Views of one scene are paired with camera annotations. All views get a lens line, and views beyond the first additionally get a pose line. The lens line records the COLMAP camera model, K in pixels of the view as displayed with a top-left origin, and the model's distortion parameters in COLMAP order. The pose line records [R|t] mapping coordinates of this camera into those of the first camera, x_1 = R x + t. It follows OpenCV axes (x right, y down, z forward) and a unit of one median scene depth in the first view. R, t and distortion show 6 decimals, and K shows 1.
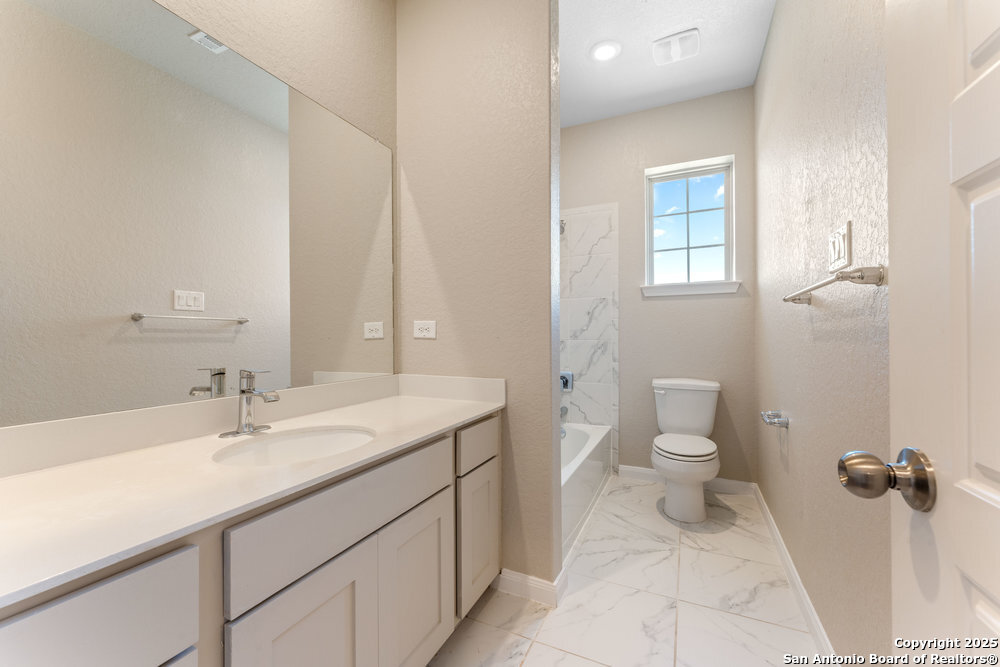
lens RADIAL K [[395.4, 0, 501.5], [0, 395.4, 333.2], [0, 0, 1]] dist [-0.010106, 0.000762]
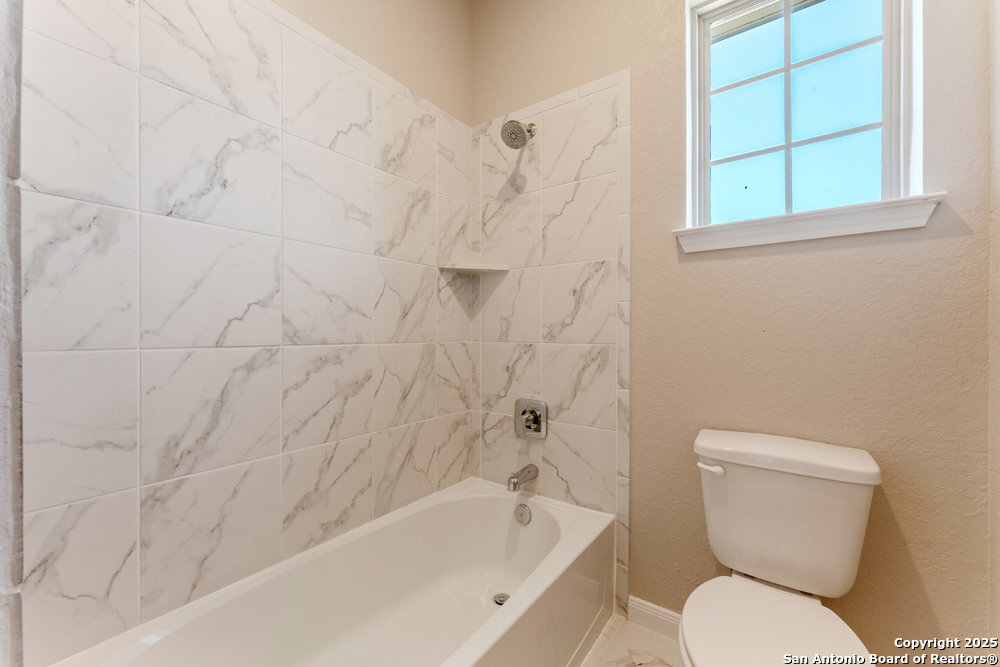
lens RADIAL K [[395.4, 0, 497.9], [0, 395.4, 330.3], [0, 0, 1]] dist [-0.010106, 0.000762]
pose [[0.978836, 0.000176, -0.204645, 0.233095], [0.001460, 0.999968, 0.007842, -0.004580], [0.204640, -0.007974, 0.978805, 0.475838]]
